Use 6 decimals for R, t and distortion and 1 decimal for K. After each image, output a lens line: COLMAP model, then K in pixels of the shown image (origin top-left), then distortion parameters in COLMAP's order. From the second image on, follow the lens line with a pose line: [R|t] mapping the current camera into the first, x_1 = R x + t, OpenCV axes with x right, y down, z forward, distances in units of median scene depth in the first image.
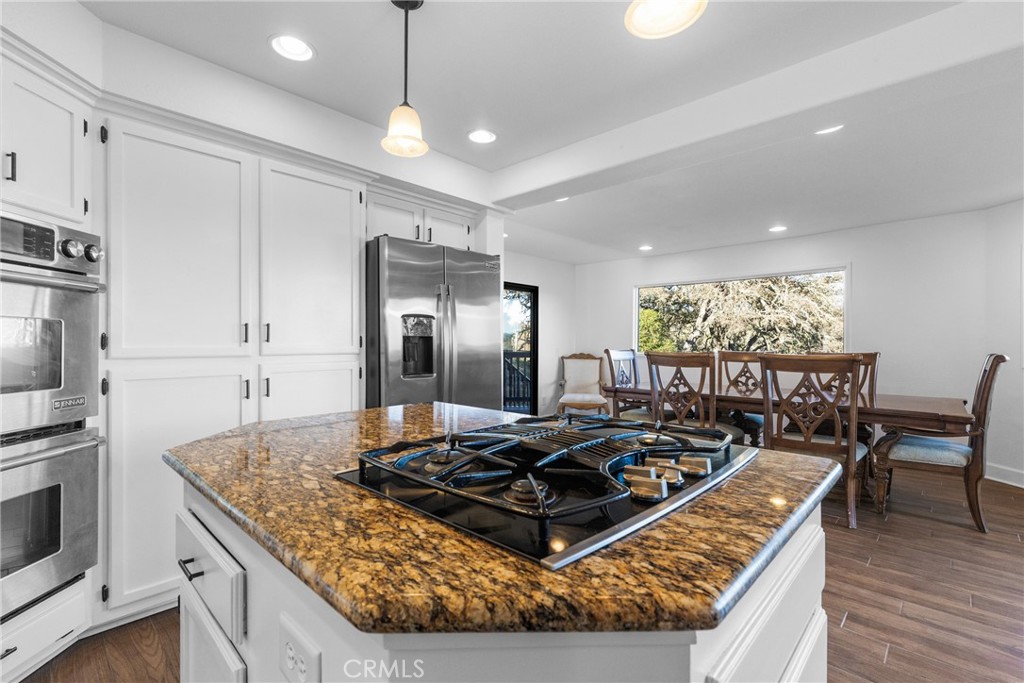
lens RADIAL K [[468.0, 0, 508.9], [0, 468.0, 340.8], [0, 0, 1]] dist [0.001488, -0.000407]
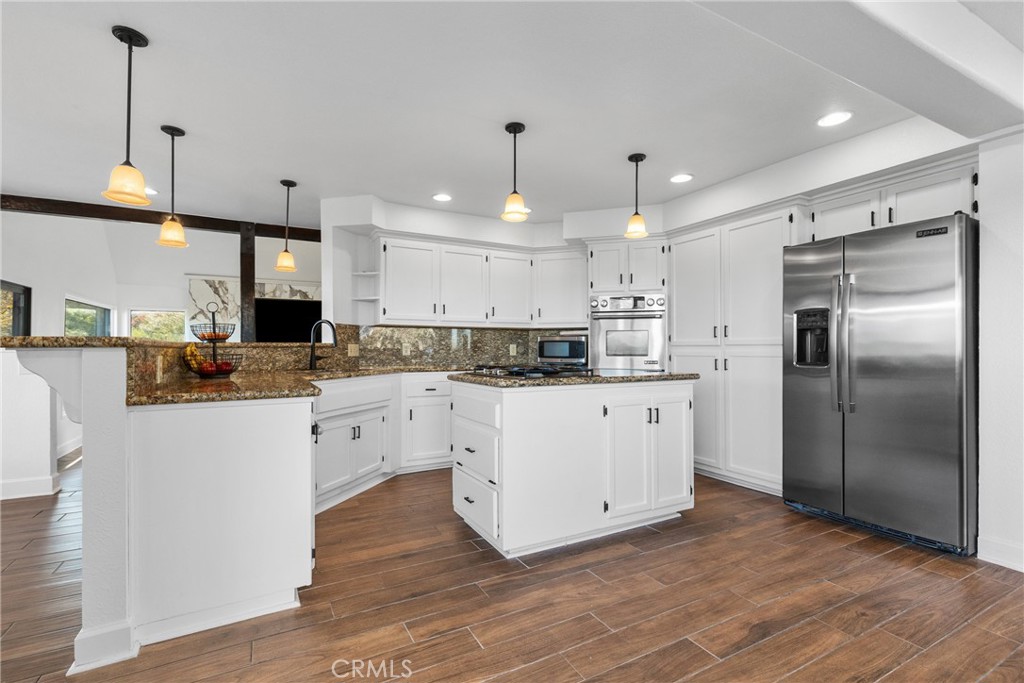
lens RADIAL K [[468.0, 0, 508.9], [0, 468.0, 340.8], [0, 0, 1]] dist [0.001488, -0.000407]
pose [[-0.325341, -0.018242, -0.945421, 2.272667], [0.002801, 0.999791, -0.020255, 0.083660], [0.945593, -0.009238, -0.325222, 1.447495]]
